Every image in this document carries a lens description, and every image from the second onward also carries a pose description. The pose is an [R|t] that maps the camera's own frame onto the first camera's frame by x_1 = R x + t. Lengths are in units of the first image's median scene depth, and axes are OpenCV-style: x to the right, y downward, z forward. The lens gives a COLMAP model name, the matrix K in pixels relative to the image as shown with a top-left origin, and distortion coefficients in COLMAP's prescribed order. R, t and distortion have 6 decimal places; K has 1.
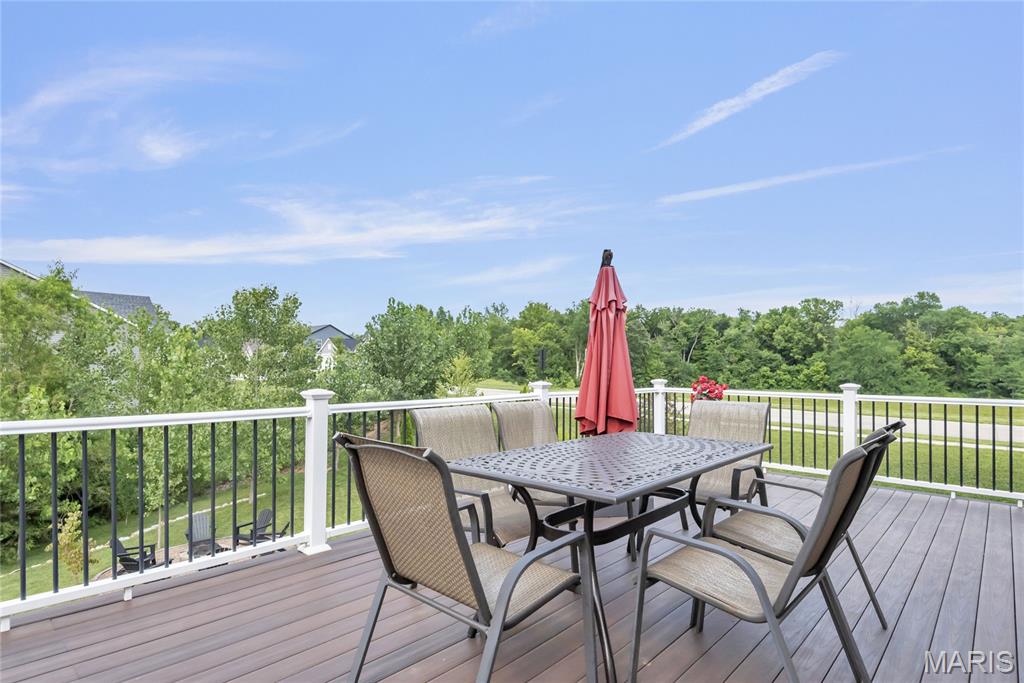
lens RADIAL K [[533.9, 0, 512.8], [0, 533.9, 348.1], [0, 0, 1]] dist [0.007620, -0.000006]
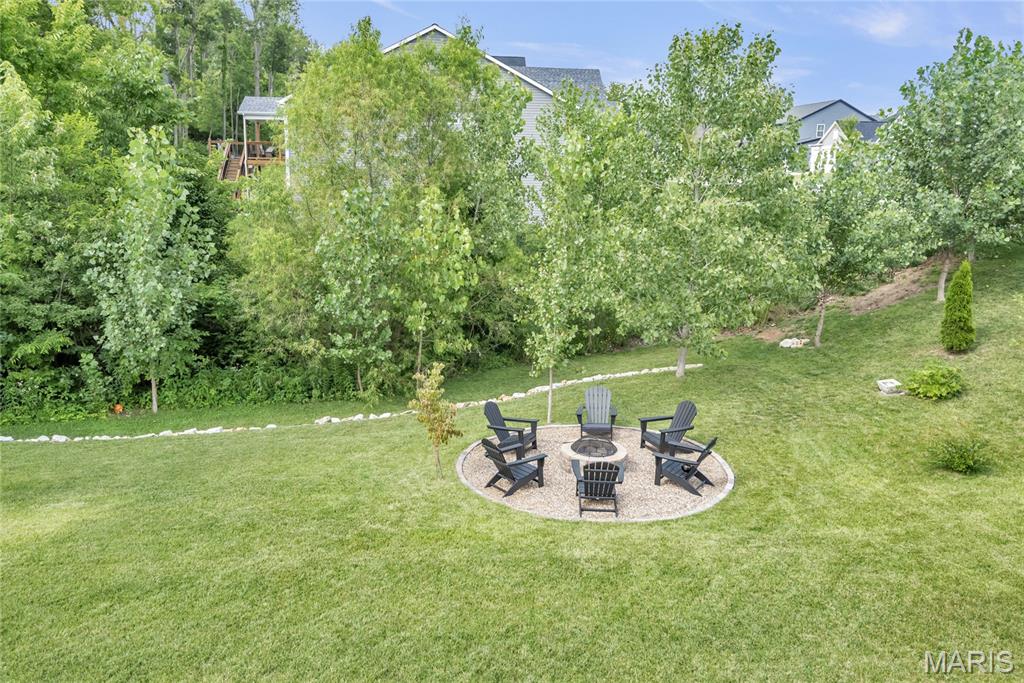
lens RADIAL K [[777.6, 0, 511.3], [0, 777.6, 338.3], [0, 0, 1]] dist [0.039467, 0.011607]
pose [[0.756468, 0.158200, -0.634609, -0.037998], [0.002815, 0.969509, 0.245041, 0.006826], [0.654024, -0.187152, 0.732957, 0.154899]]
